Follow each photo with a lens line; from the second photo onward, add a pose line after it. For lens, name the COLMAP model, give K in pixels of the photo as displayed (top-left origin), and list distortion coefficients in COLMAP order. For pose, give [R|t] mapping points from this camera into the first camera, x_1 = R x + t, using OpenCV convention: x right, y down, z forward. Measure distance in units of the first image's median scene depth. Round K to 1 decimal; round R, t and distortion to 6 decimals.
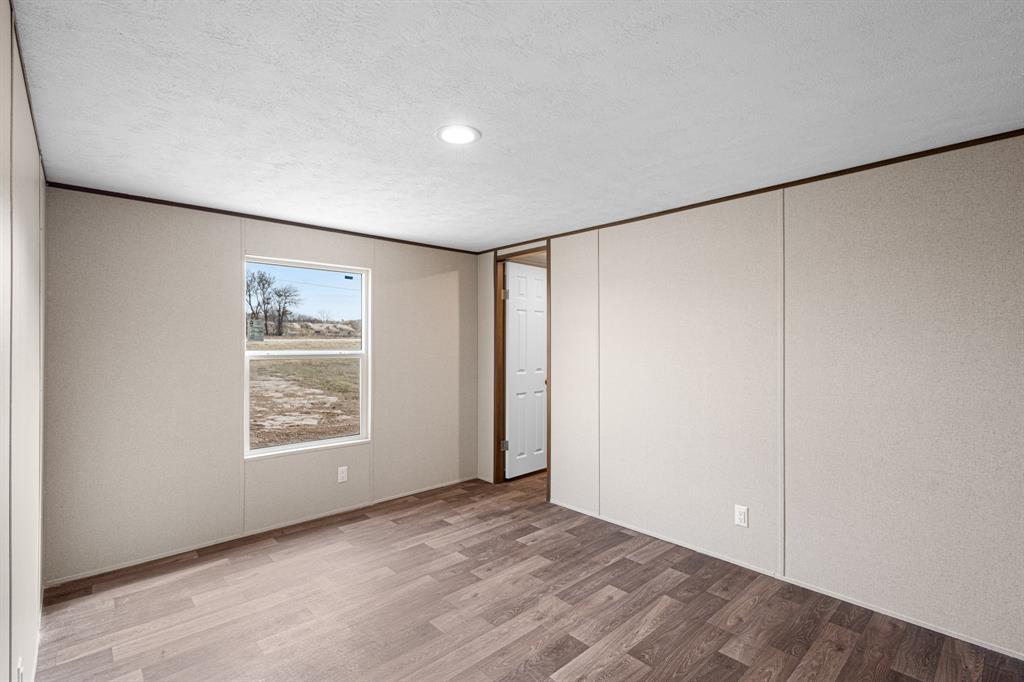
lens RADIAL K [[470.3, 0, 506.0], [0, 470.3, 338.4], [0, 0, 1]] dist [0.000524, -0.000189]
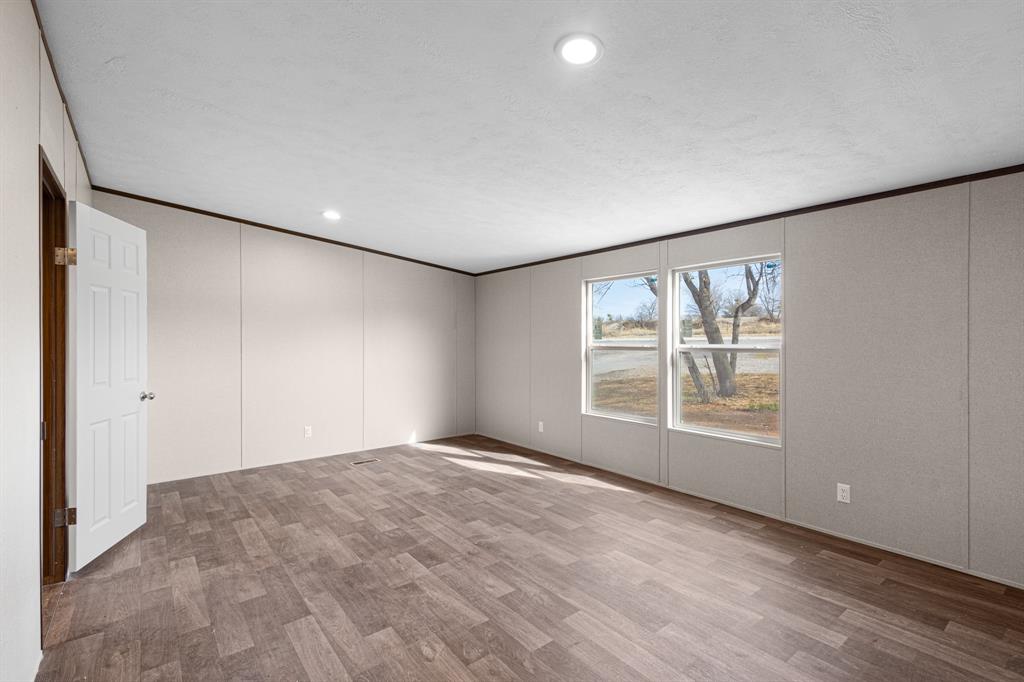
lens RADIAL K [[470.3, 0, 516.7], [0, 470.3, 337.5], [0, 0, 1]] dist [0.000524, -0.000189]
pose [[-0.059414, 0.003939, -0.998226, 0.834259], [0.011958, 0.999923, 0.003234, 0.001795], [0.998162, -0.011745, -0.059456, 0.752233]]
